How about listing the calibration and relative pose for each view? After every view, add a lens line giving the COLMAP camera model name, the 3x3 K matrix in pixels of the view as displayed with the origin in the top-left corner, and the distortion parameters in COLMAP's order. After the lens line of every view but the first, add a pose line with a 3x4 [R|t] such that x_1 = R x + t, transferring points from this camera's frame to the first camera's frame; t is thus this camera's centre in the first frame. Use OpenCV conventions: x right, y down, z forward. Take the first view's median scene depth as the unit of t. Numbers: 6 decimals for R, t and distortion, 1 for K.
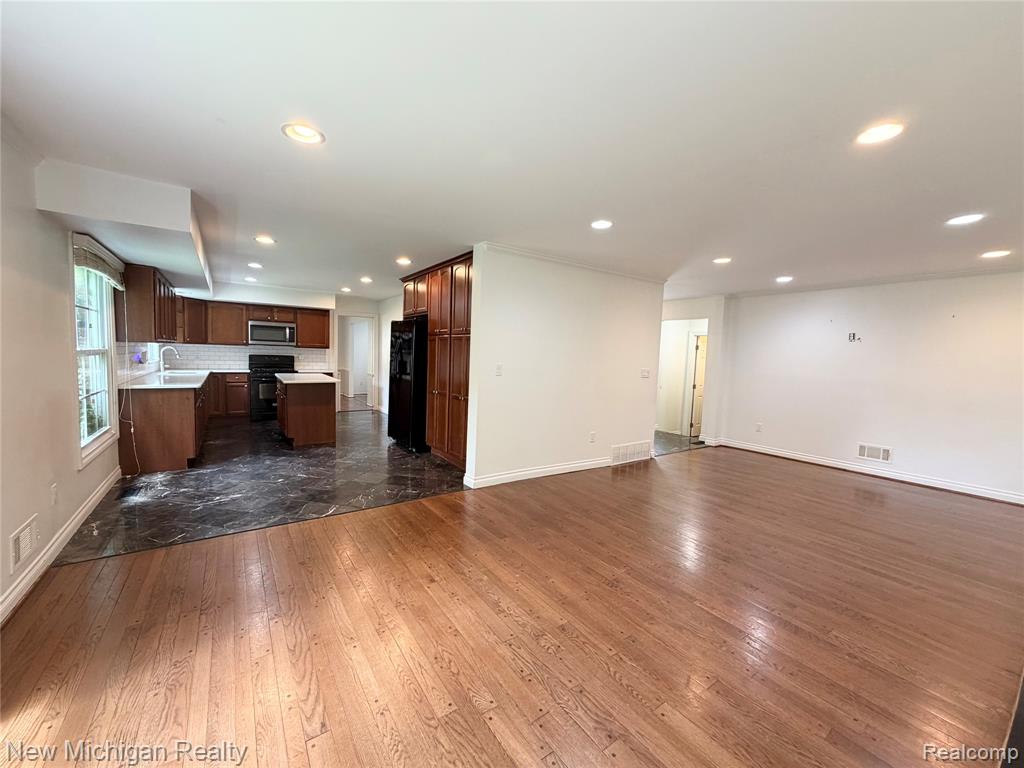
lens RADIAL K [[420.9, 0, 516.3], [0, 420.9, 382.8], [0, 0, 1]] dist [-0.000976, -0.000273]
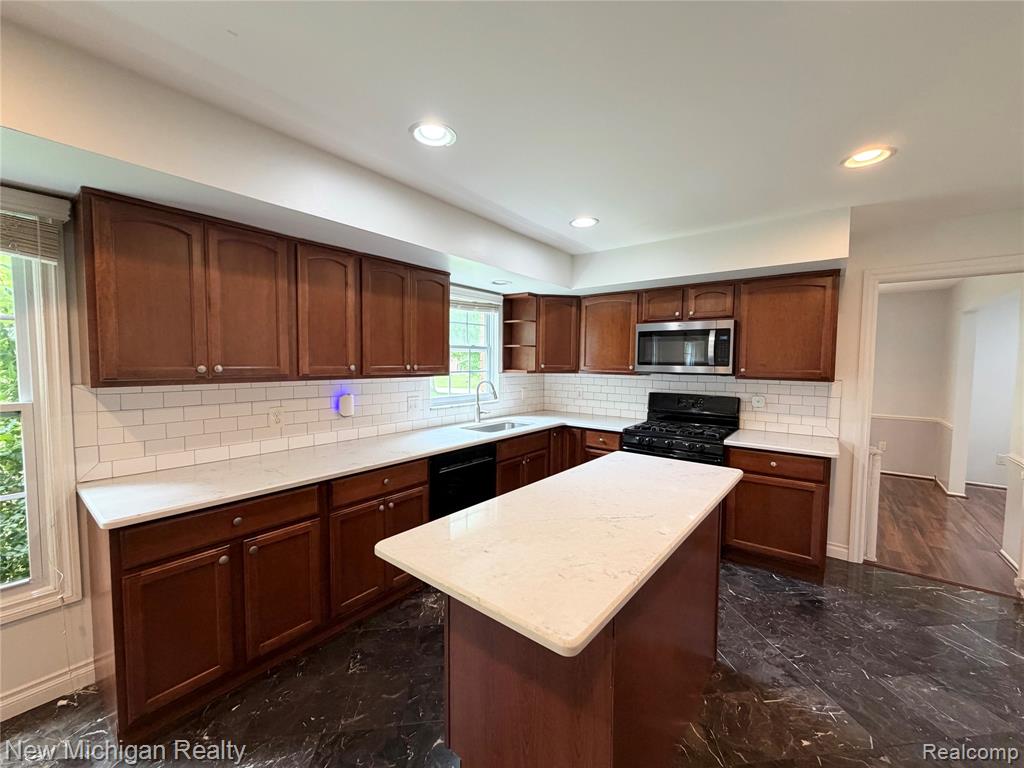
lens RADIAL K [[408.6, 0, 506.8], [0, 408.6, 383.3], [0, 0, 1]] dist [-0.003279, -0.000584]
pose [[0.292289, 0.021016, -0.956099, -0.265311], [-0.061406, 0.998108, 0.003167, -0.083358], [0.954356, 0.057785, 0.293027, 0.841583]]
